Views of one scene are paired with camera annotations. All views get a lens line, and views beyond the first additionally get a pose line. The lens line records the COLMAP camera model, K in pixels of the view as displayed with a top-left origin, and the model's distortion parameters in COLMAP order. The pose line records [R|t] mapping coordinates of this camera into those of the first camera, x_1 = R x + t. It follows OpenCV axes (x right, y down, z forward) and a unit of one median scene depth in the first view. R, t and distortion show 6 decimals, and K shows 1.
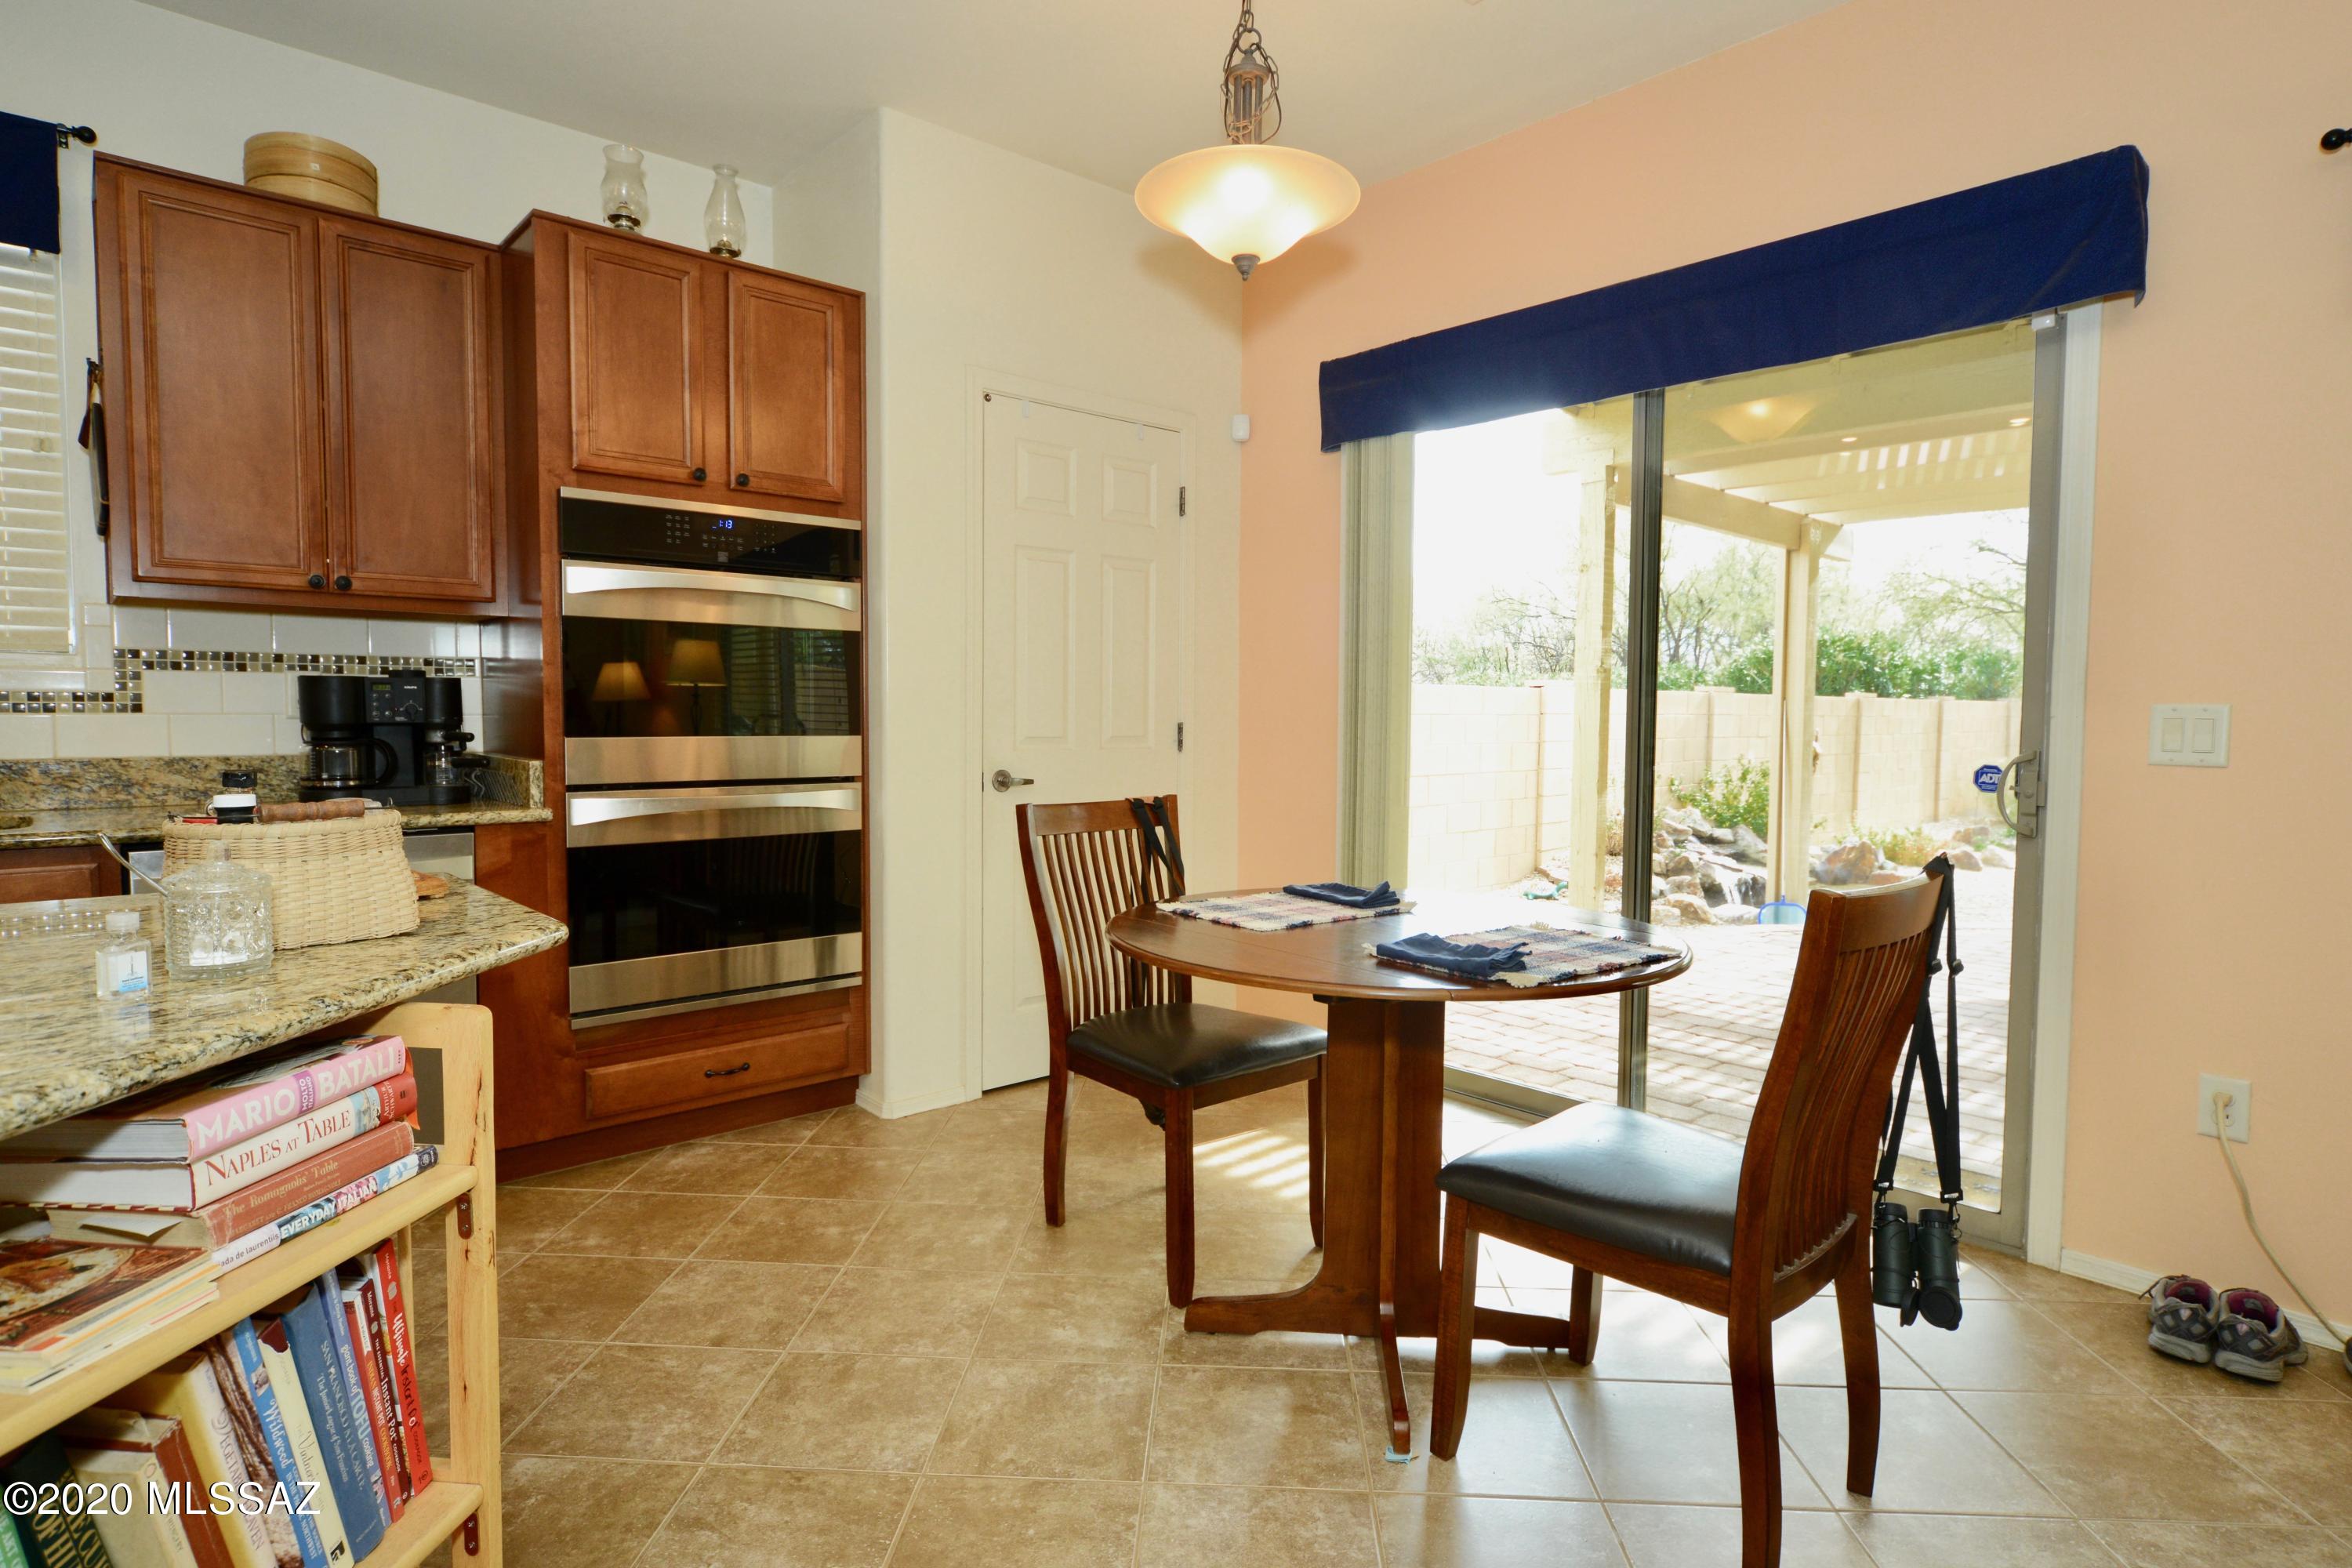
lens RADIAL K [[1271.9, 0, 1169.4], [0, 1271.9, 777.4], [0, 0, 1]] dist [0.002956, 0.000289]
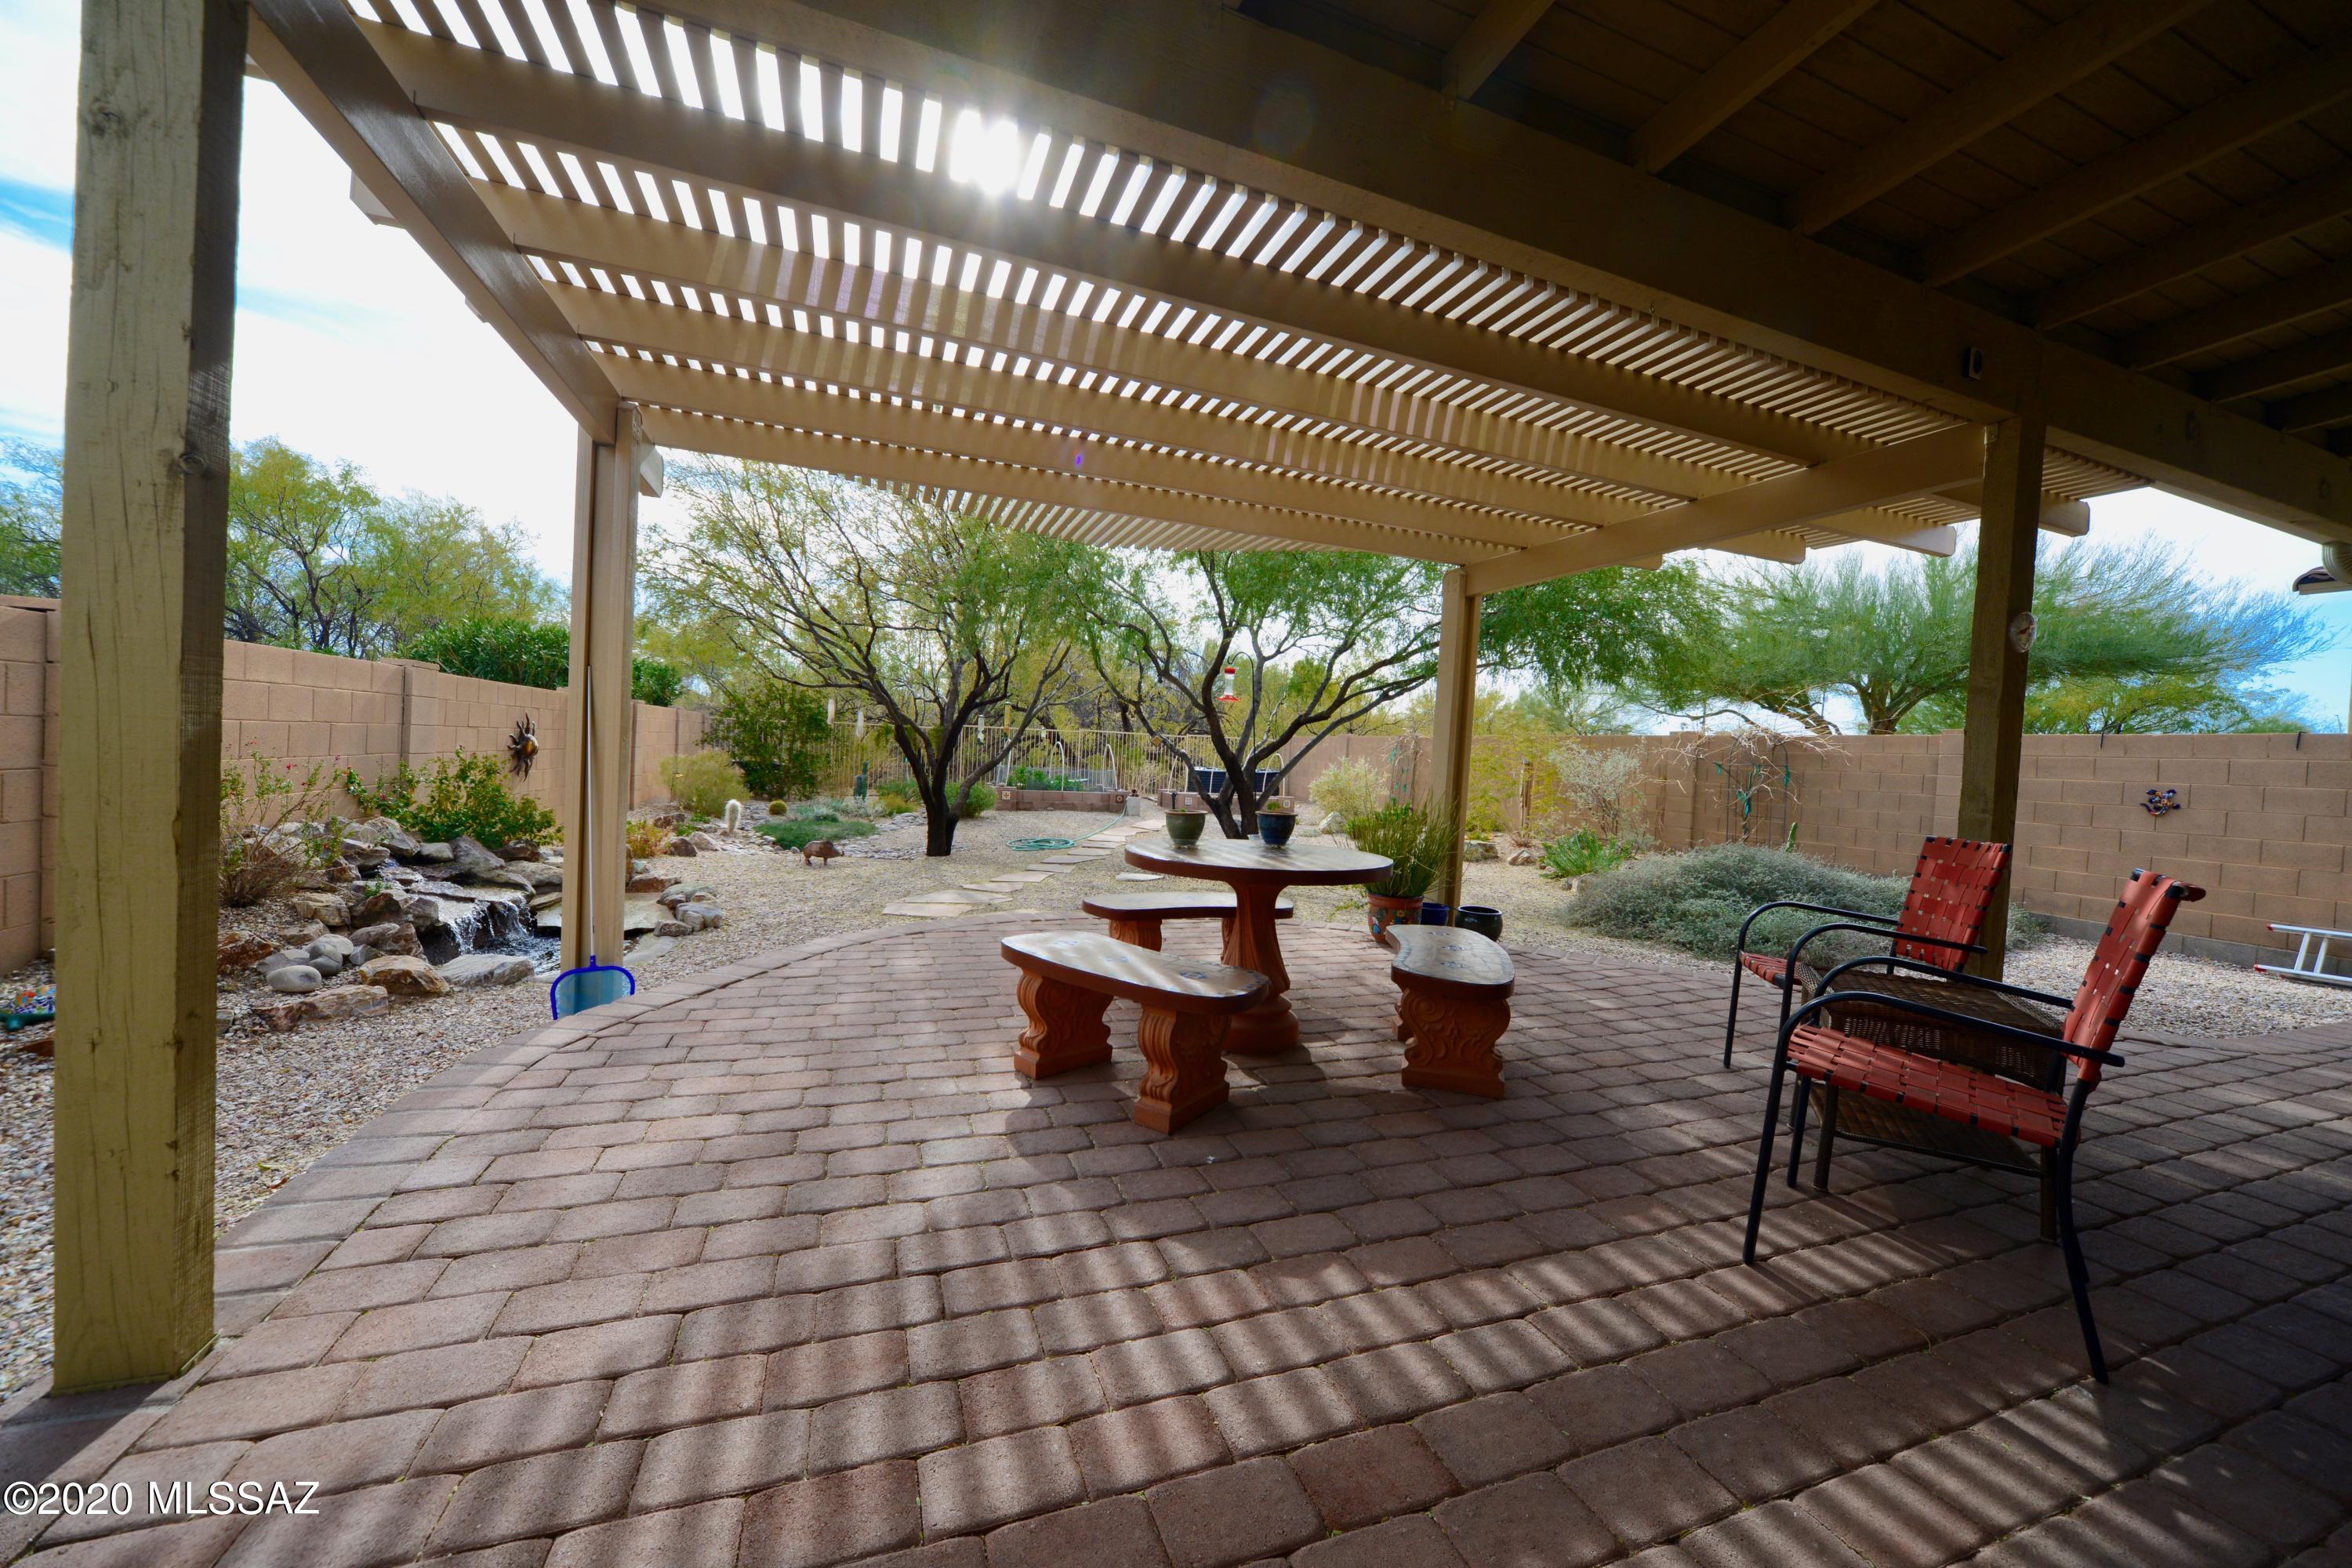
lens RADIAL K [[861.6, 0, 1165.7], [0, 861.6, 773.3], [0, 0, 1]] dist [-0.000363, 0.000157]
pose [[0.398761, -0.008934, 0.917011, 0.137229], [0.002158, 0.999959, 0.008804, -0.005163], [-0.917052, -0.001531, 0.398764, 0.397036]]
